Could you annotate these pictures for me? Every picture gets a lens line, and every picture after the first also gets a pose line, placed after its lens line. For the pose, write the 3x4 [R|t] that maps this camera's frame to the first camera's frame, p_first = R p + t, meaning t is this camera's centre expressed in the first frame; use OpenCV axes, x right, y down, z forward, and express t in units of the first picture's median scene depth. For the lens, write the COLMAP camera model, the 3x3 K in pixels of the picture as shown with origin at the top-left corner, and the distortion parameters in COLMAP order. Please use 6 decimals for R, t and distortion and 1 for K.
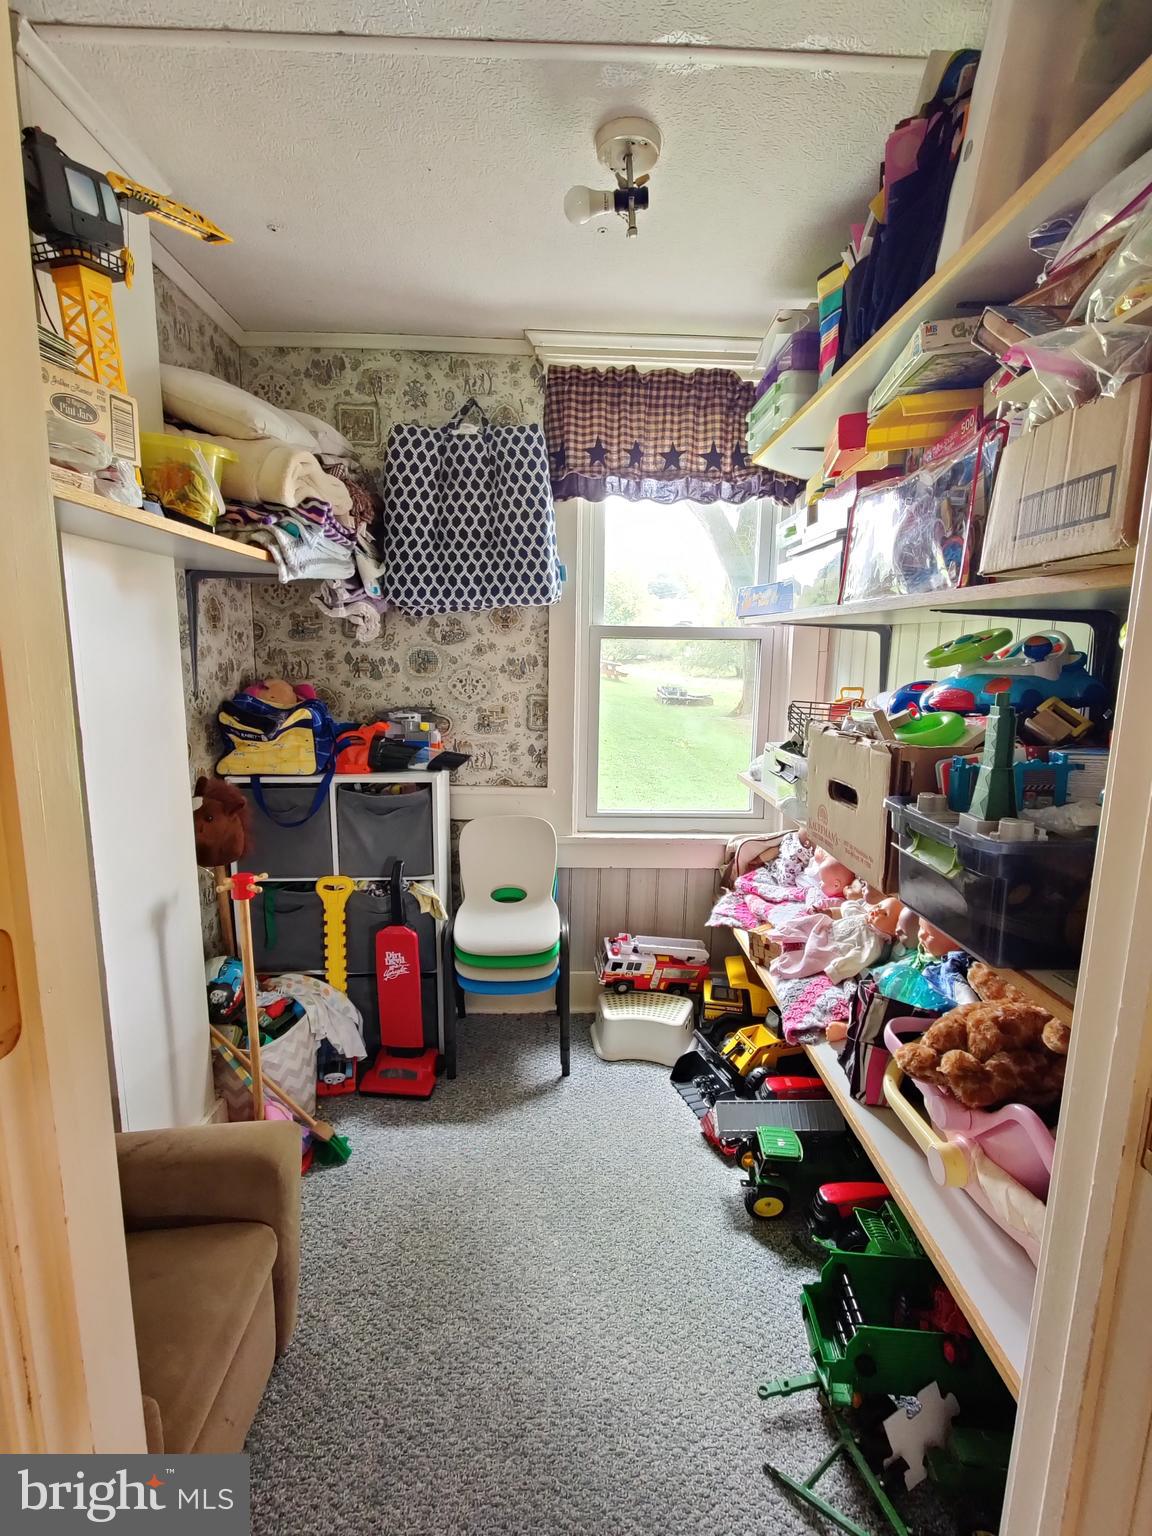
lens RADIAL K [[742.9, 0, 567.5], [0, 742.9, 771.1], [0, 0, 1]] dist [-0.010622, -0.000565]
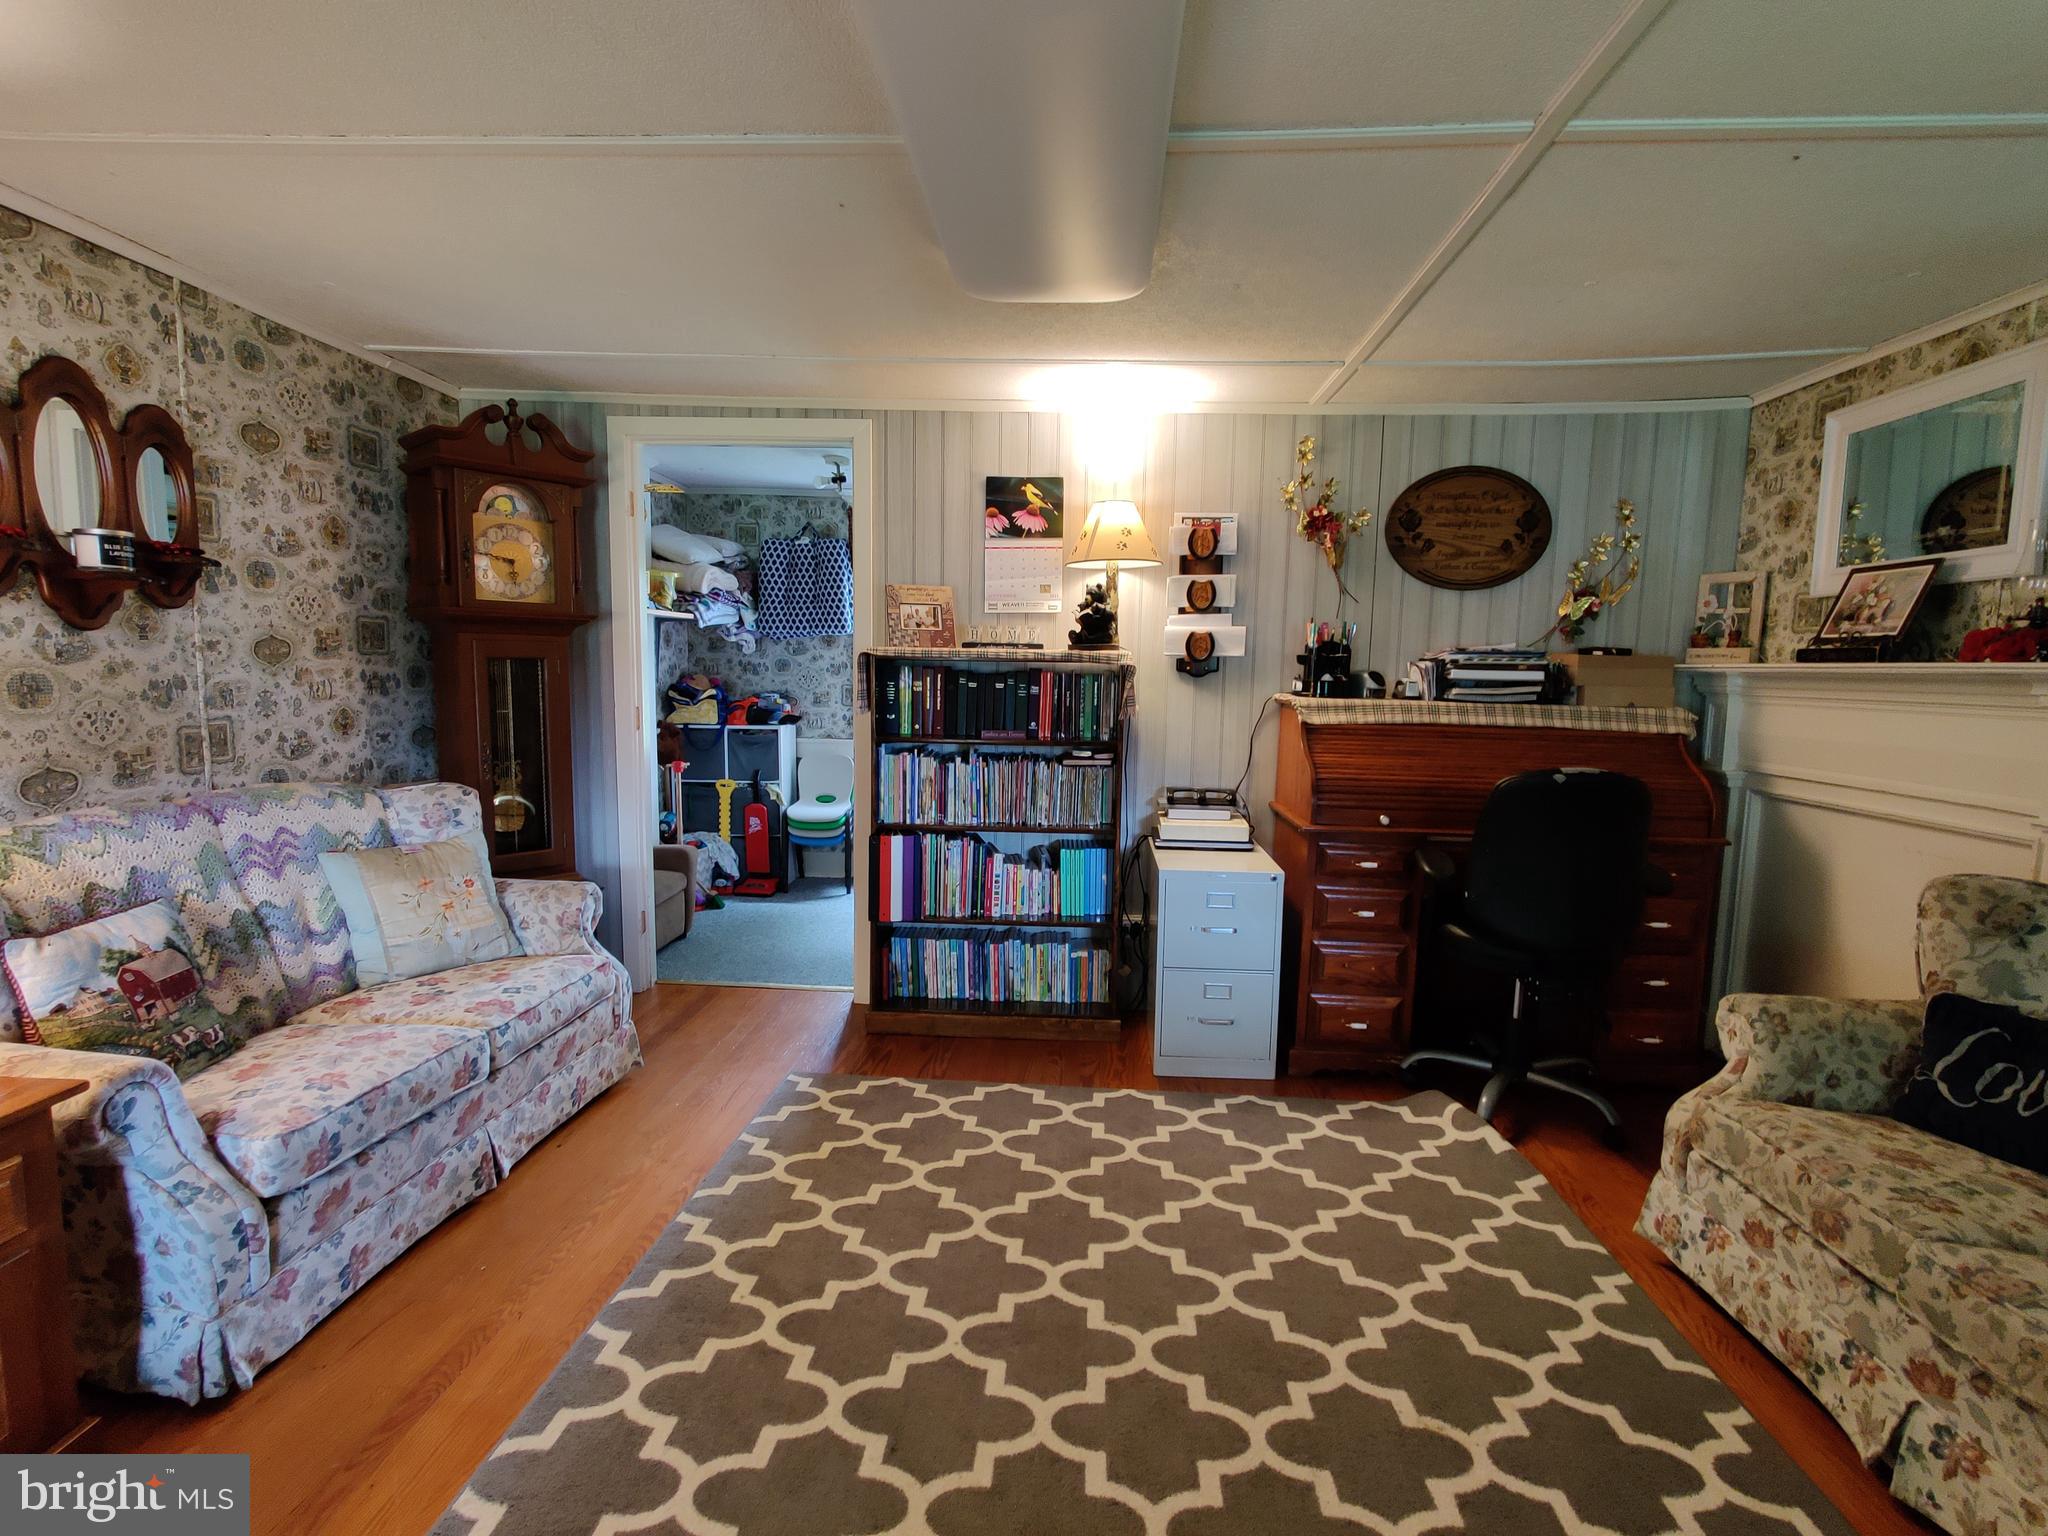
lens RADIAL K [[990.5, 0, 1032.9], [0, 990.5, 772.4], [0, 0, 1]] dist [-0.010622, -0.000565]
pose [[0.997570, 0.013908, -0.068270, 0.608392], [-0.017198, 0.998707, -0.047839, 0.224818], [0.067516, 0.048897, 0.996519, -1.386895]]
